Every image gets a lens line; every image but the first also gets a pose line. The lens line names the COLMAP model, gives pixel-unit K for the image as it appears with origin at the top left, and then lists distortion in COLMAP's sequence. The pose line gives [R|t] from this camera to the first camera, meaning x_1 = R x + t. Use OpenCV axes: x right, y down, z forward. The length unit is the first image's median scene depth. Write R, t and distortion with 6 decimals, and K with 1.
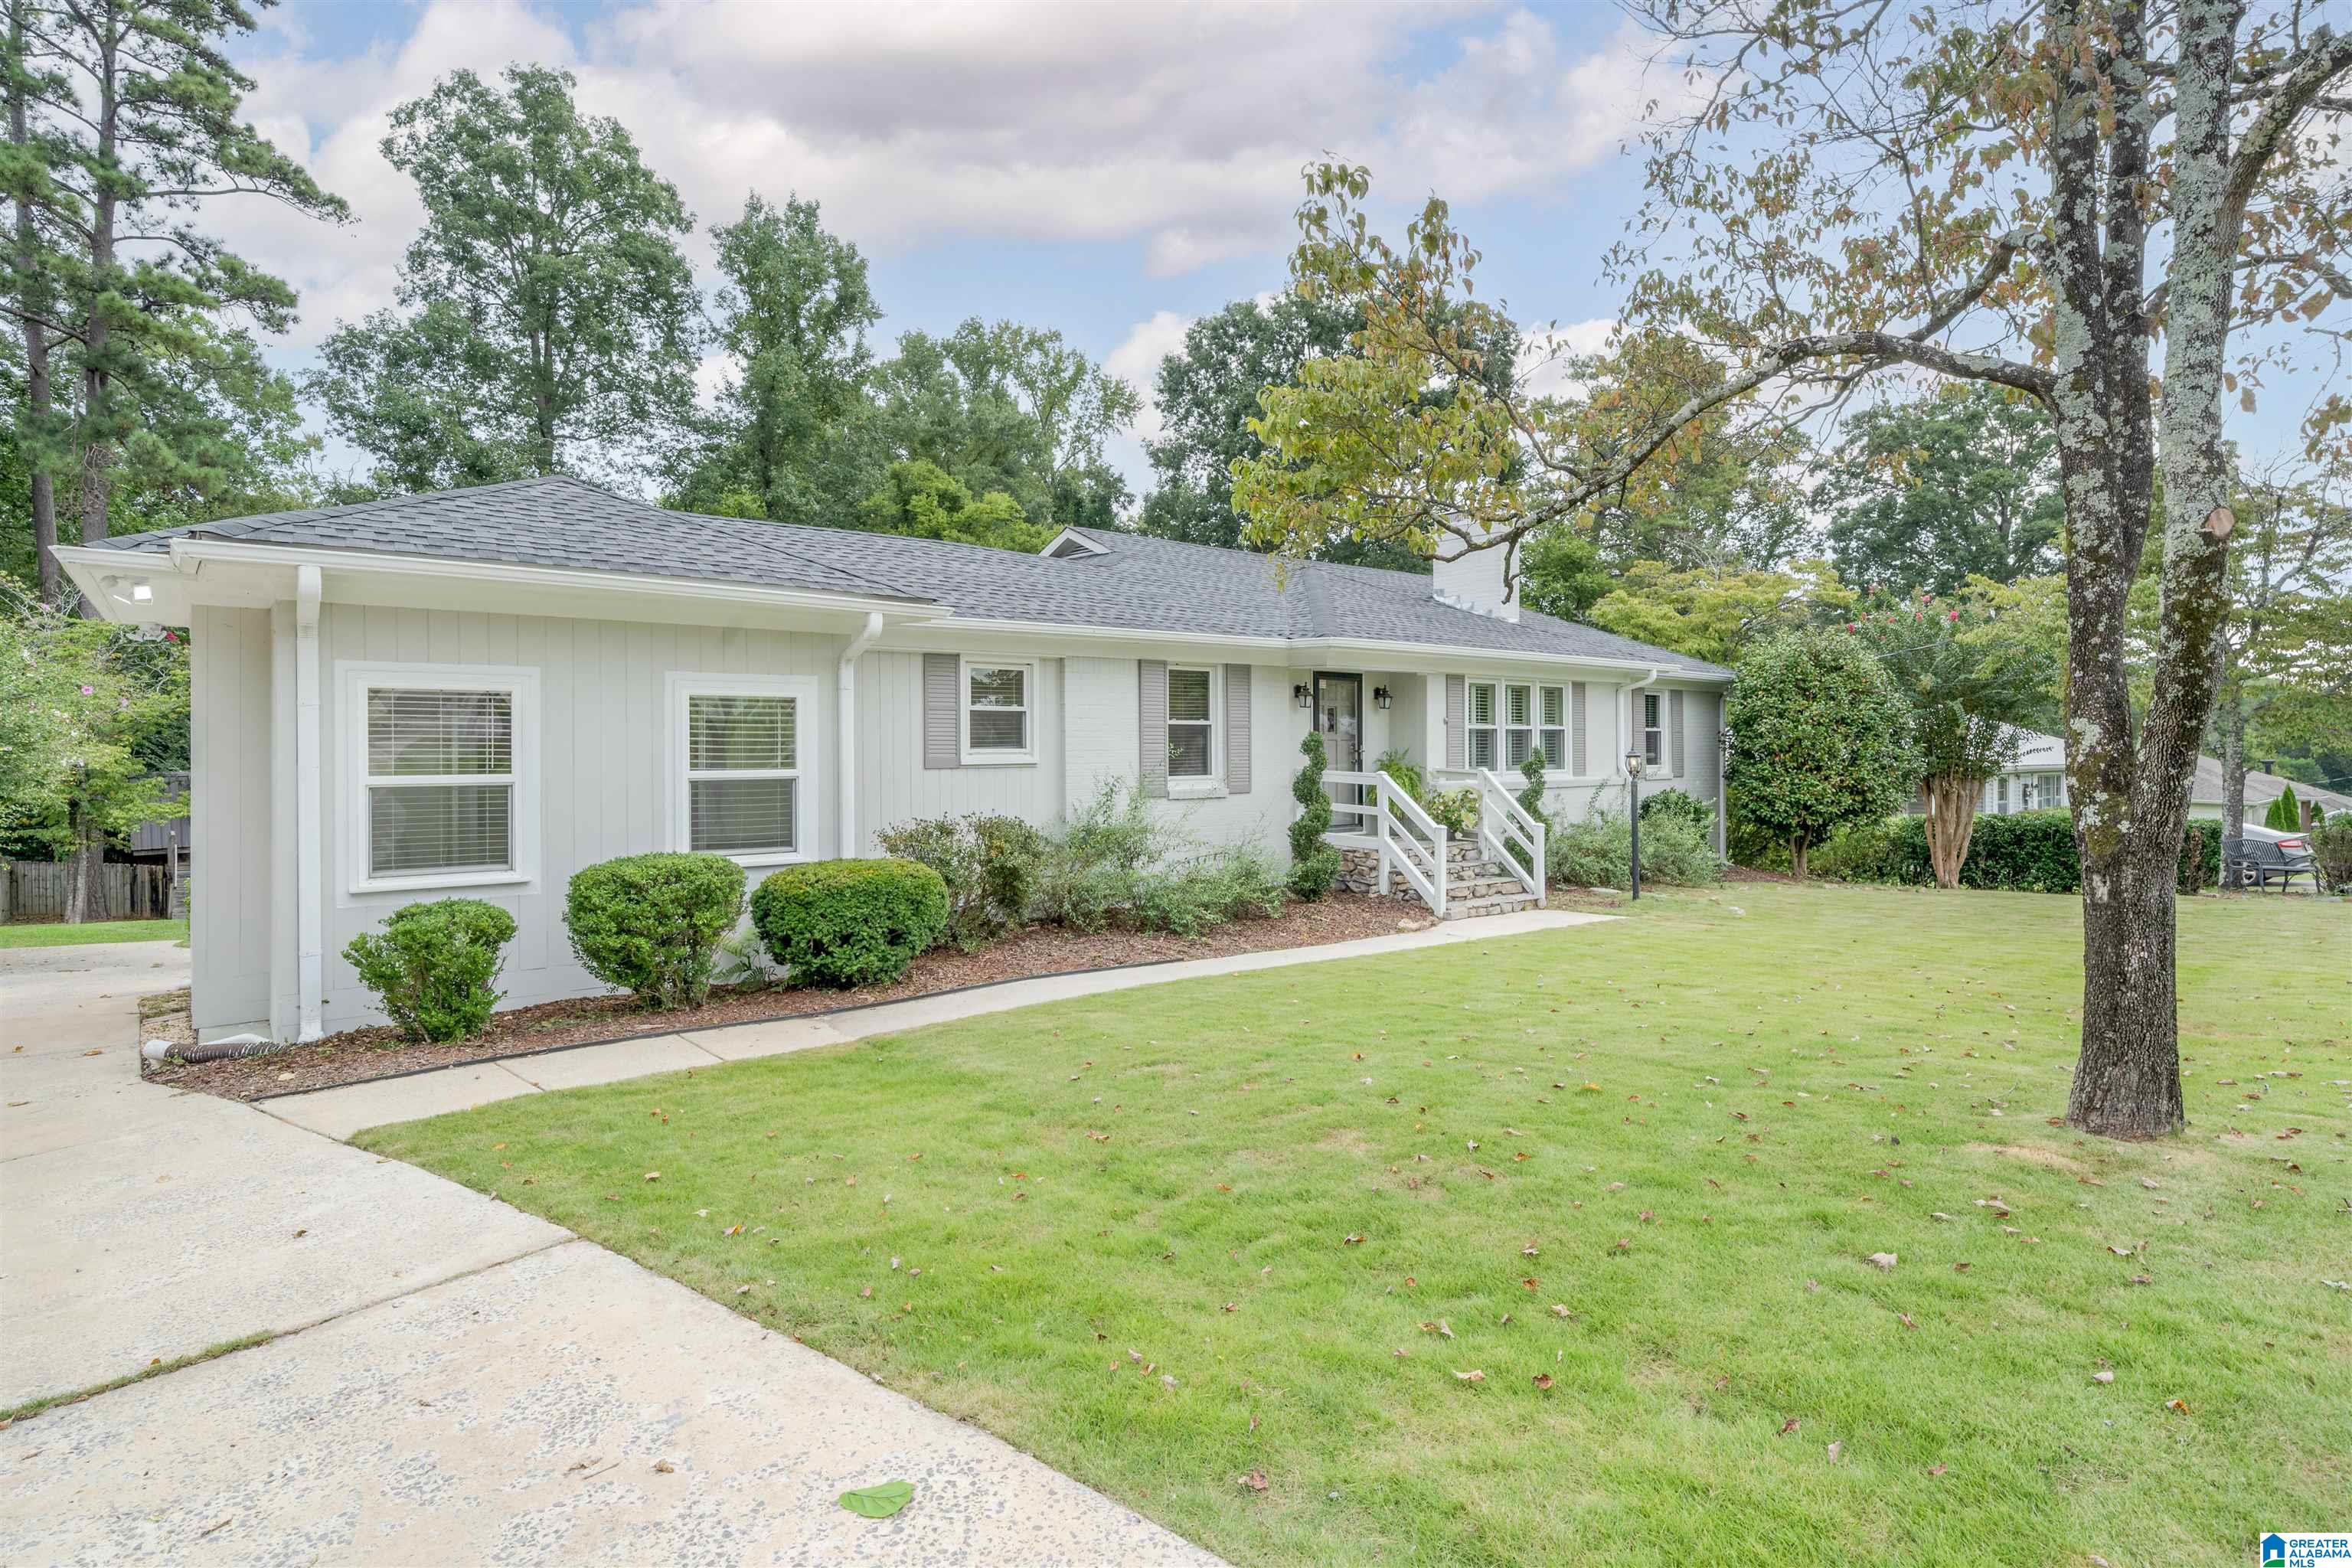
lens RADIAL K [[1192.4, 0, 1176.0], [0, 1192.4, 784.0], [0, 0, 1]] dist [0.009432, 0.000177]
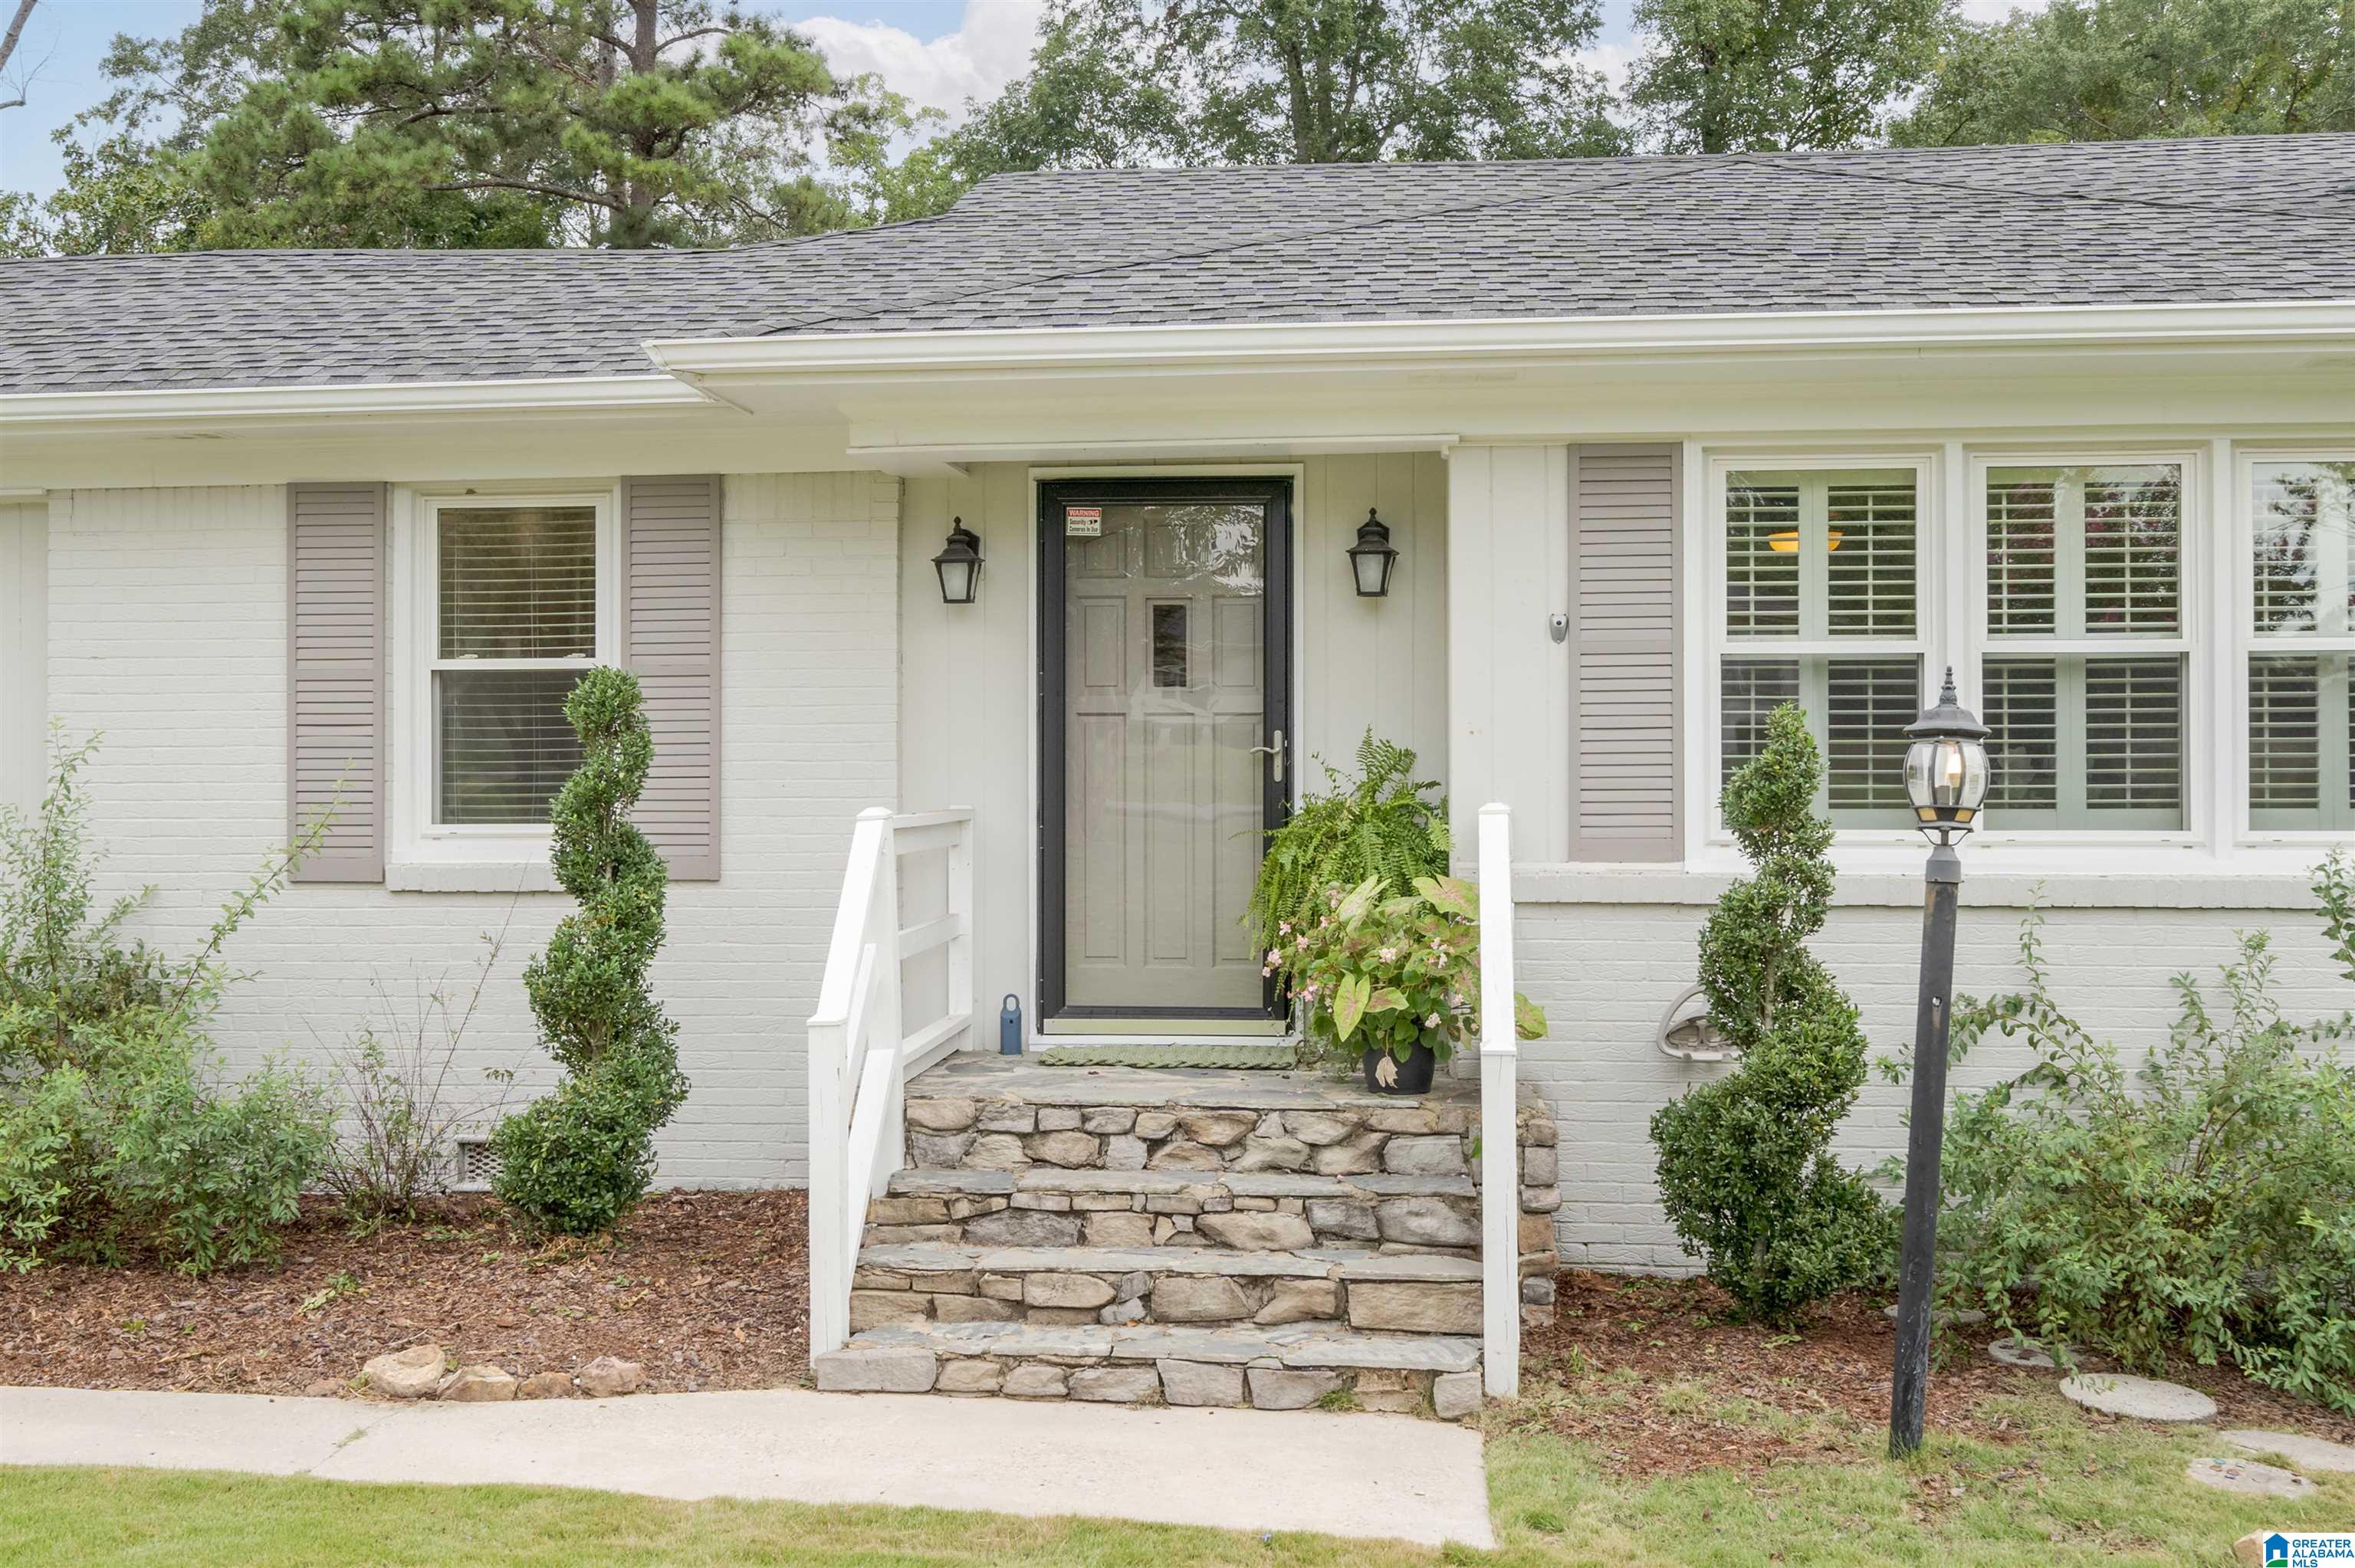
lens RADIAL K [[2496.7, 0, 1177.5], [0, 2496.7, 784.0], [0, 0, 1]] dist [-0.004339, -0.003904]
pose [[0.718041, 0.000090, -0.696000, 0.562062], [-0.018282, 0.999657, -0.018733, -0.007208], [0.695760, 0.026175, 0.717797, 0.566538]]
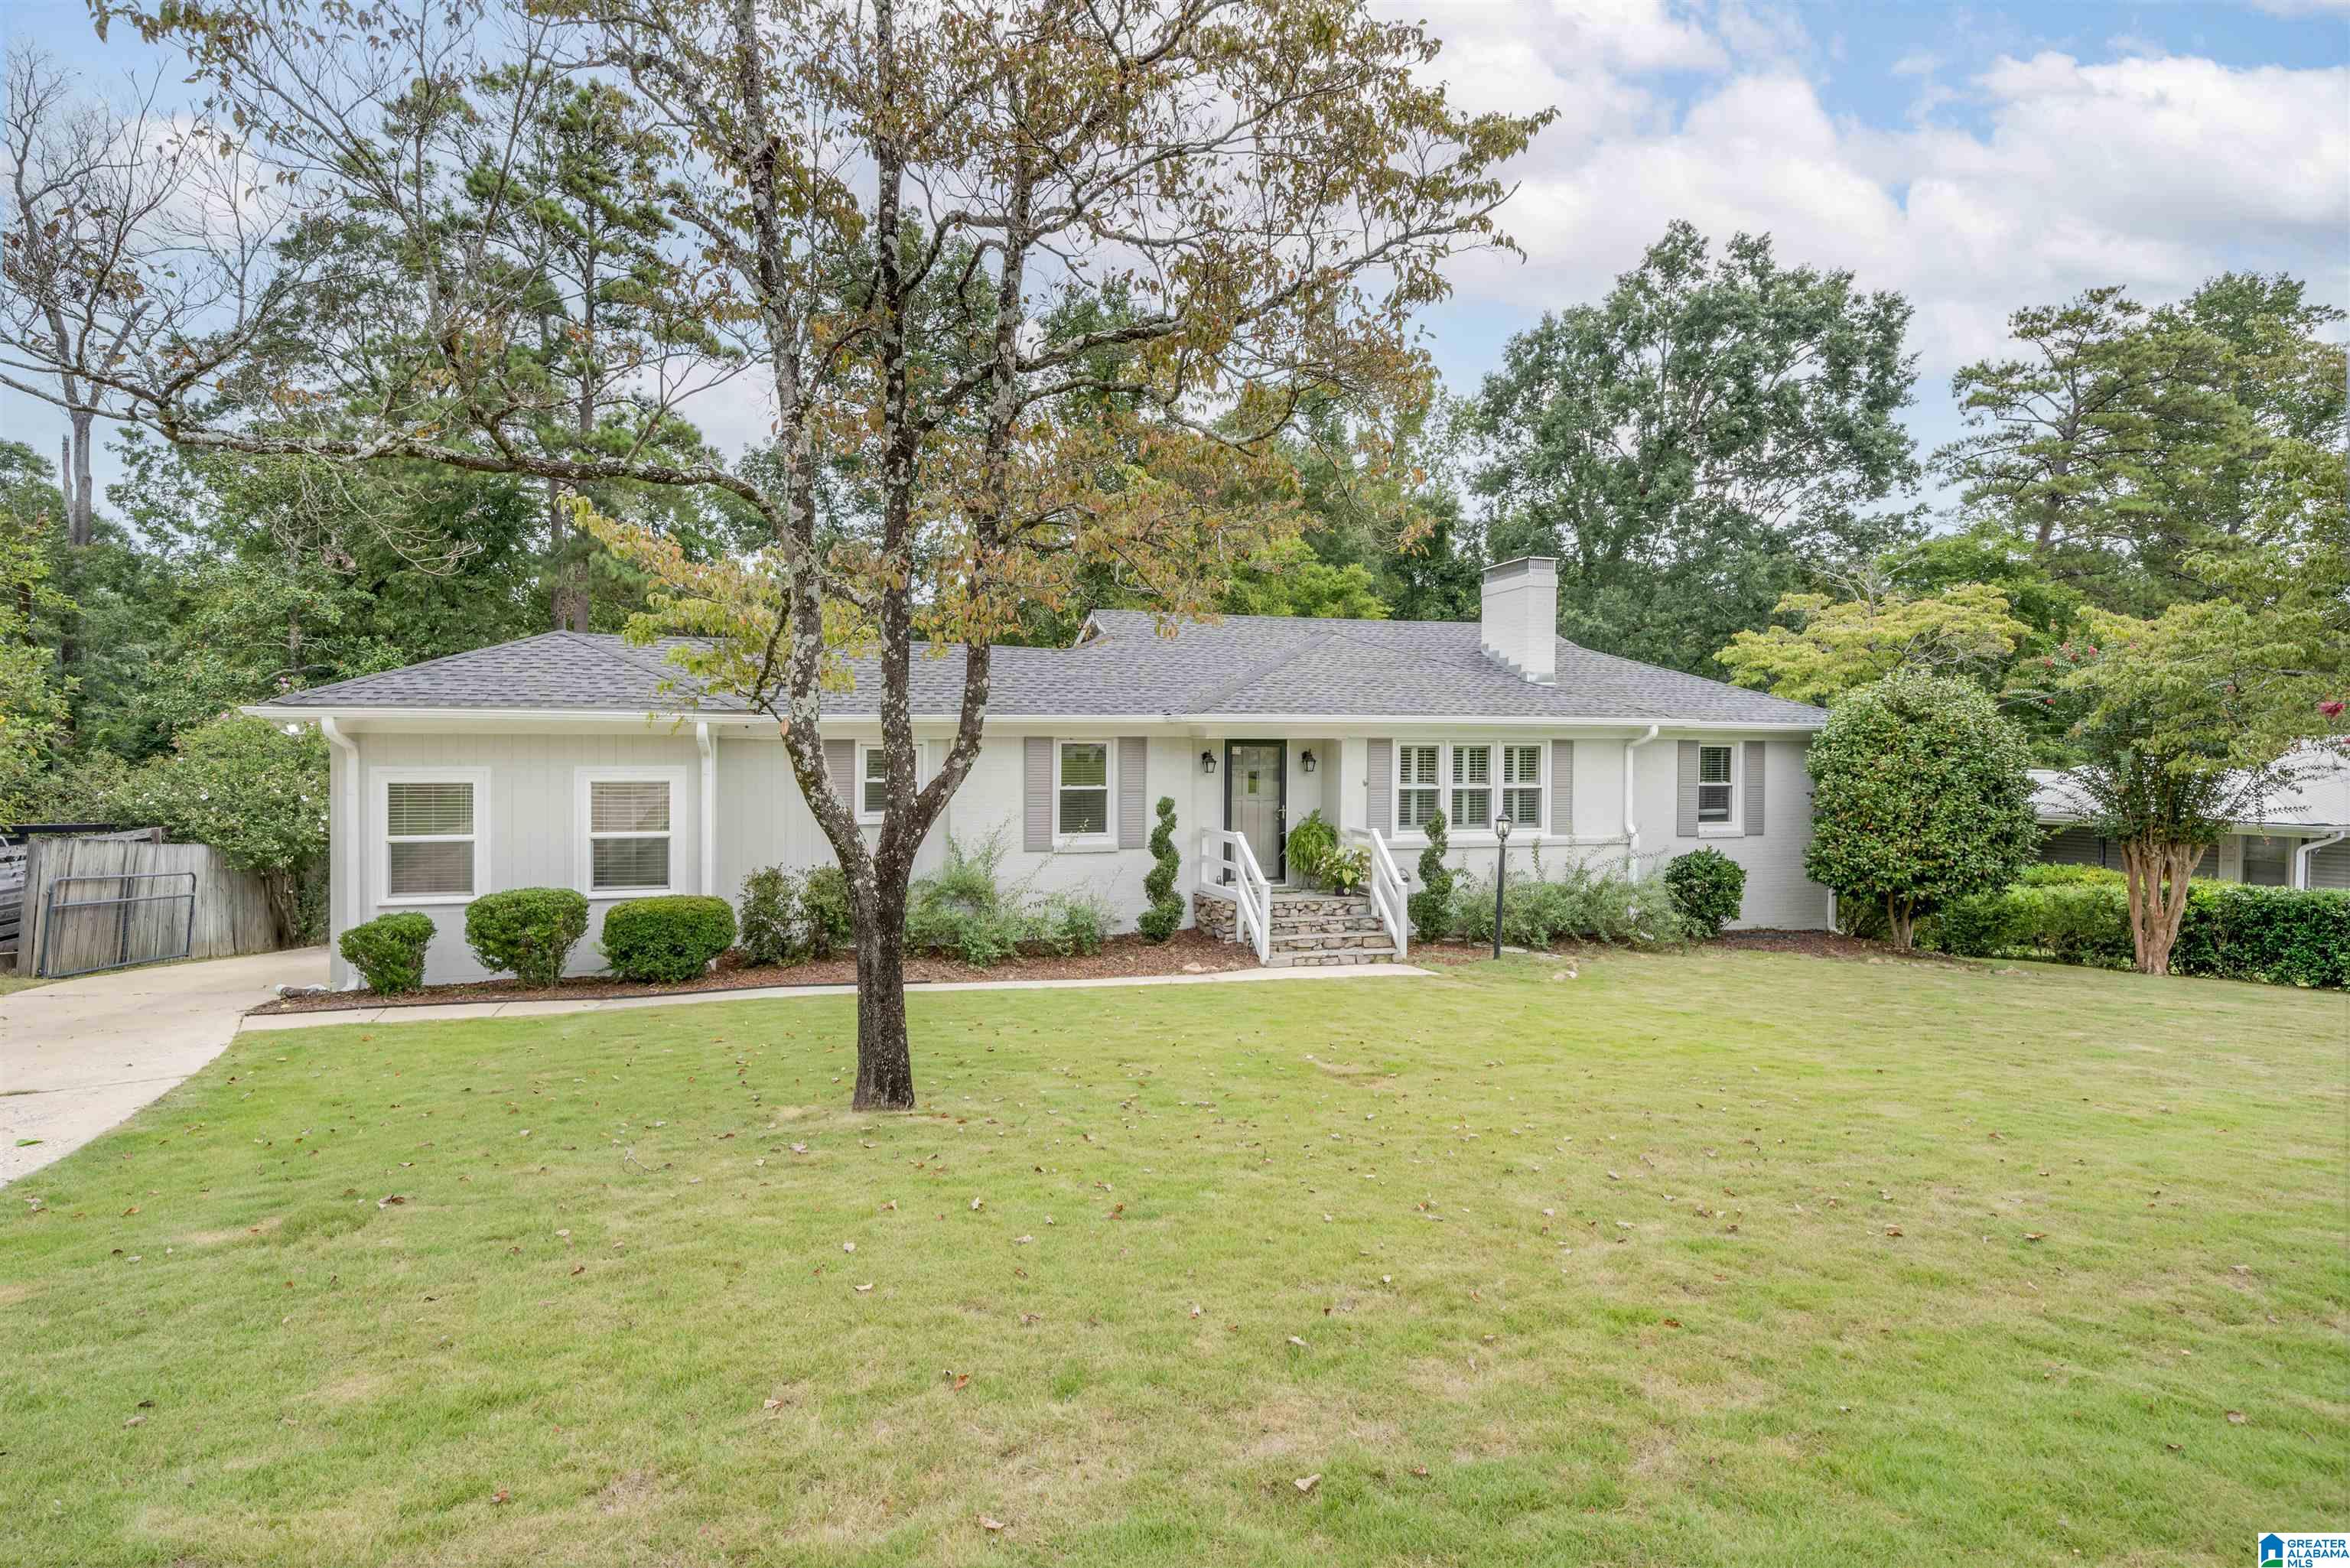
lens RADIAL K [[1268.3, 0, 1175.0], [0, 1268.3, 784.0], [0, 0, 1]] dist [0.016857, -0.000379]
pose [[0.928189, 0.002962, -0.372096, 0.504085], [-0.011138, 0.999741, -0.019826, -0.028069], [0.371941, 0.022547, 0.927982, -0.119484]]
